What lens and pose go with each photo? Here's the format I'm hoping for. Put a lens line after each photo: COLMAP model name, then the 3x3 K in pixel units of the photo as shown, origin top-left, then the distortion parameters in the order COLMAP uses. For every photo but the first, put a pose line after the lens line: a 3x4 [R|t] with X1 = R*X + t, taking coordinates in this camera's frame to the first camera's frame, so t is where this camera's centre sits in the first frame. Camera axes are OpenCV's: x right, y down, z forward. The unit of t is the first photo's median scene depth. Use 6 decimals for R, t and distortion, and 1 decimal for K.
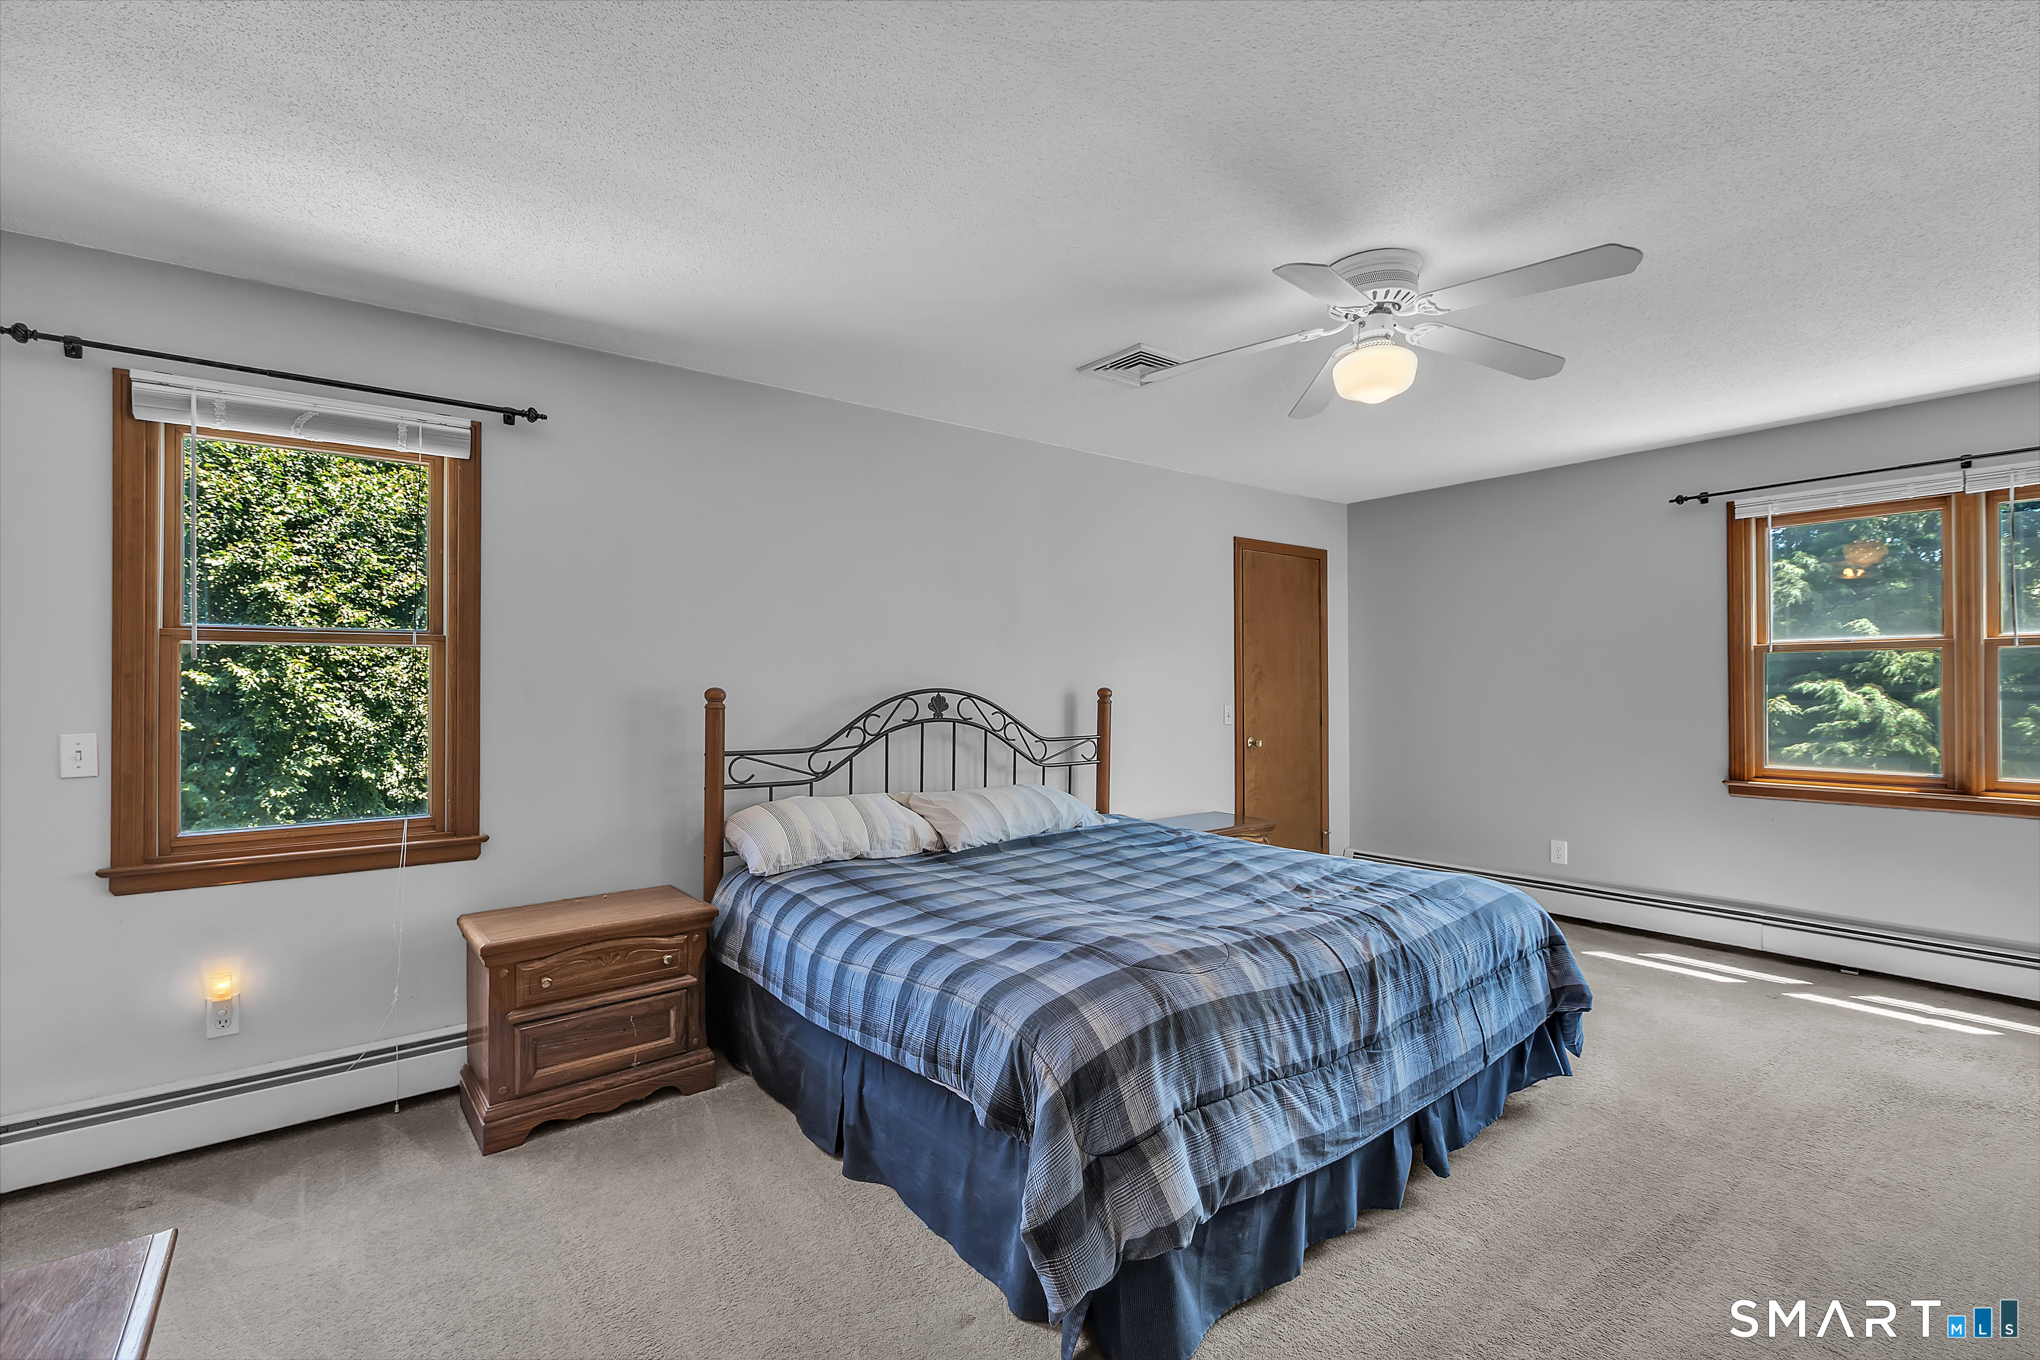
lens RADIAL K [[923.5, 0, 1021.2], [0, 923.5, 677.2], [0, 0, 1]] dist [0.001705, -0.000151]
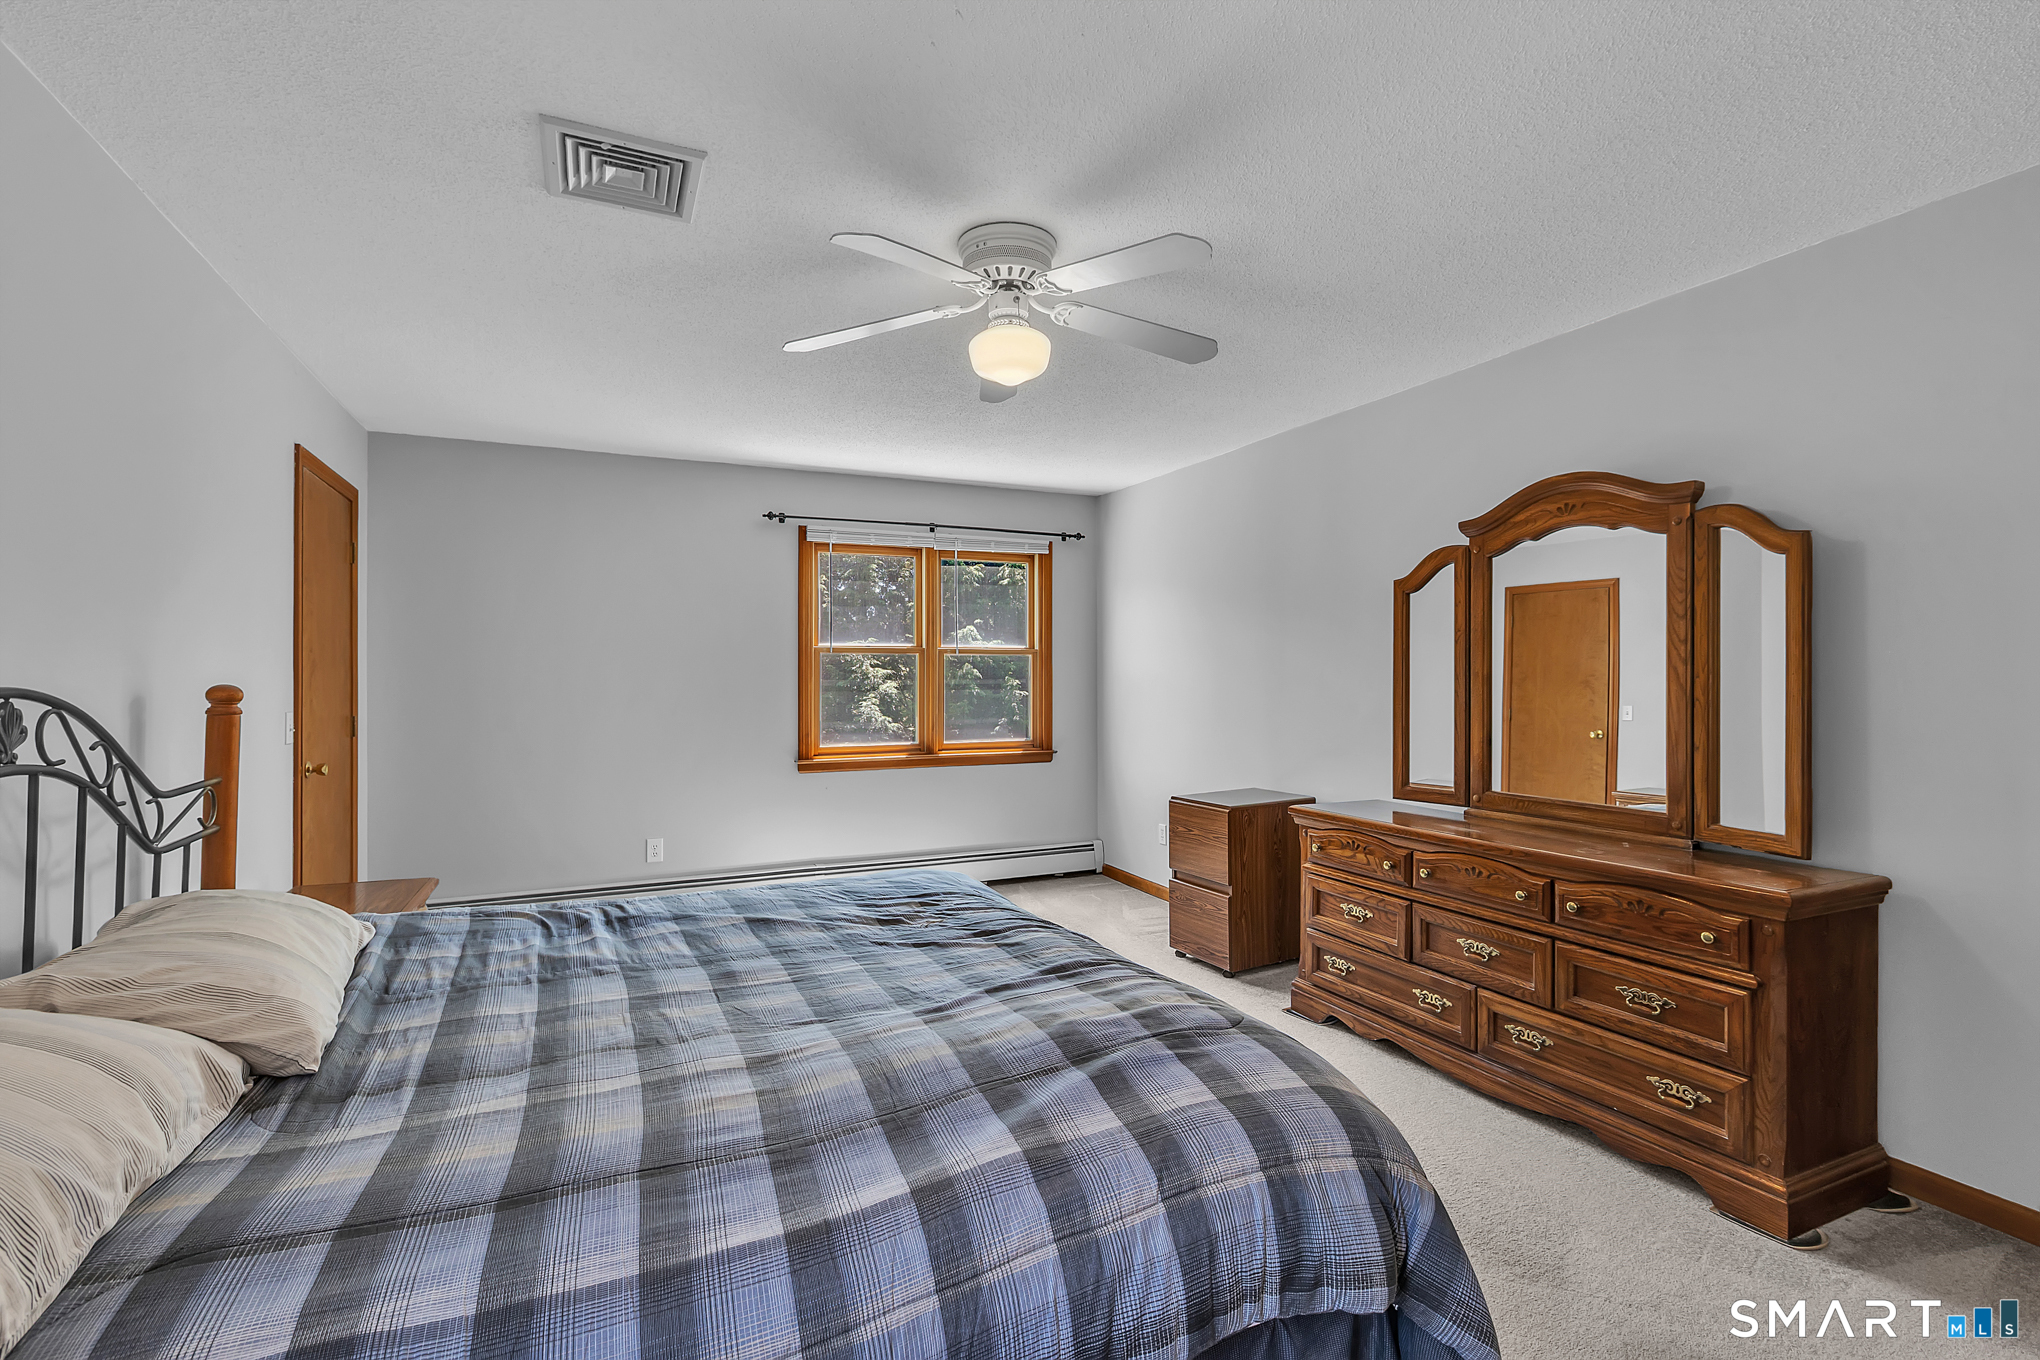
lens RADIAL K [[923.5, 0, 1013.0], [0, 923.5, 678.8], [0, 0, 1]] dist [0.001705, -0.000151]
pose [[0.234243, 0.001058, 0.972178, -0.365699], [-0.006634, 0.999978, 0.000510, 0.005588], [-0.972155, -0.006569, 0.234245, 0.518506]]
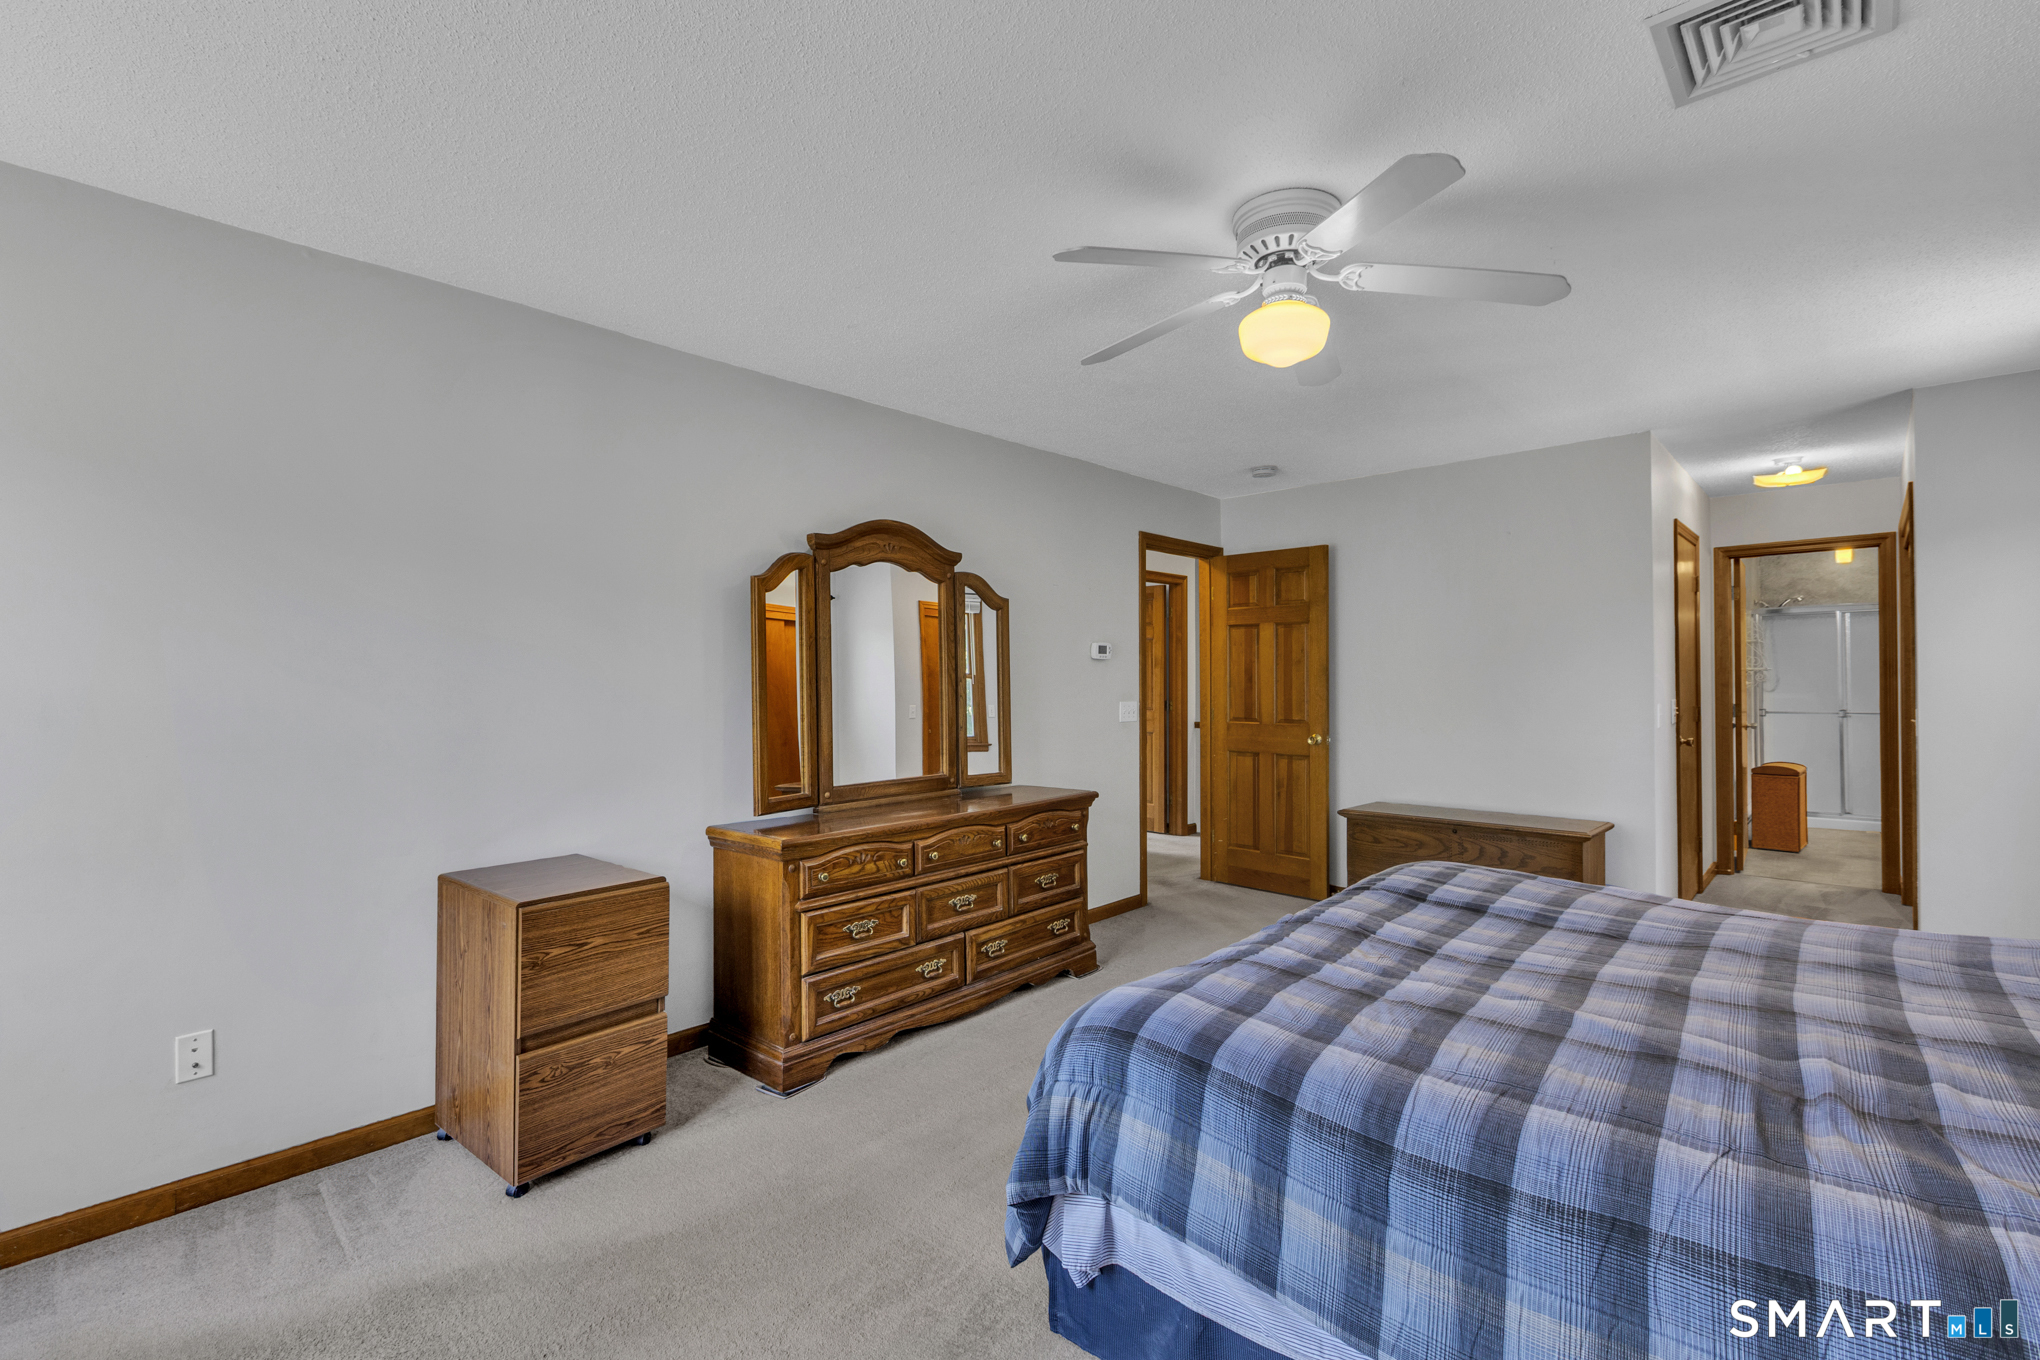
lens RADIAL K [[923.5, 0, 1023.3], [0, 923.5, 677.9], [0, 0, 1]] dist [0.001705, -0.000151]
pose [[-0.985968, 0.008385, -0.166721, 0.525095], [0.009963, 0.999913, -0.008632, 0.007220], [0.166635, -0.010172, -0.985966, 1.235365]]
